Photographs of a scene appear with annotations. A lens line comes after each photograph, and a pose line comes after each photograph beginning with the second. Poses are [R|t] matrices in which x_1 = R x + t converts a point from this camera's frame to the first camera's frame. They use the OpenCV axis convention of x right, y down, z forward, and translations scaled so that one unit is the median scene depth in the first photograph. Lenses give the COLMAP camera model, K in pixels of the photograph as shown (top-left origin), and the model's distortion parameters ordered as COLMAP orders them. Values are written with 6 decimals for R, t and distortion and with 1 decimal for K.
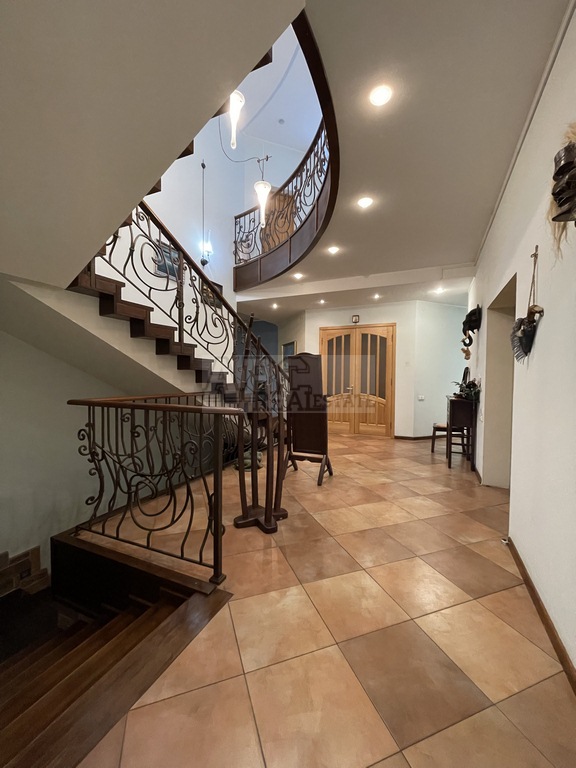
lens RADIAL K [[310.8, 0, 288.0], [0, 310.8, 384.0], [0, 0, 1]] dist [0.025333, 0.000359]
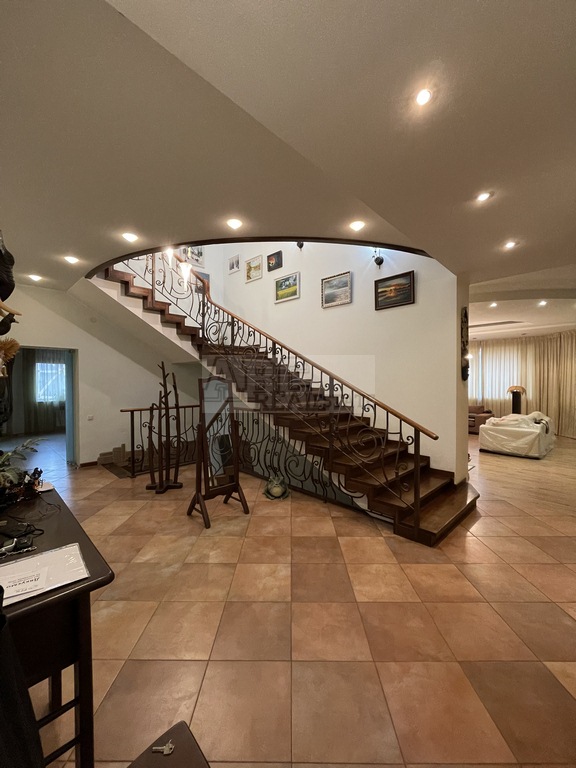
lens RADIAL K [[310.8, 0, 288.0], [0, 310.8, 384.0], [0, 0, 1]] dist [0.025333, 0.000359]
pose [[-0.352234, 0.005867, -0.935893, 0.602110], [-0.032784, 0.999289, 0.018603, -0.068738], [0.935337, 0.037235, -0.351792, 1.082701]]
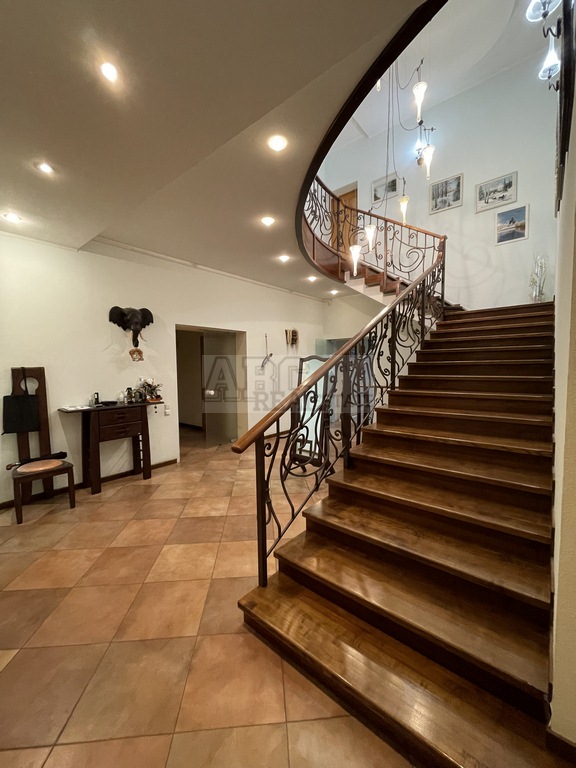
lens RADIAL K [[310.8, 0, 288.0], [0, 310.8, 384.0], [0, 0, 1]] dist [0.025333, 0.000359]
pose [[-0.960005, -0.011248, 0.279758, -0.106532], [0.014537, 0.995843, 0.089924, -0.071156], [-0.279607, 0.090395, -0.955850, 1.413032]]
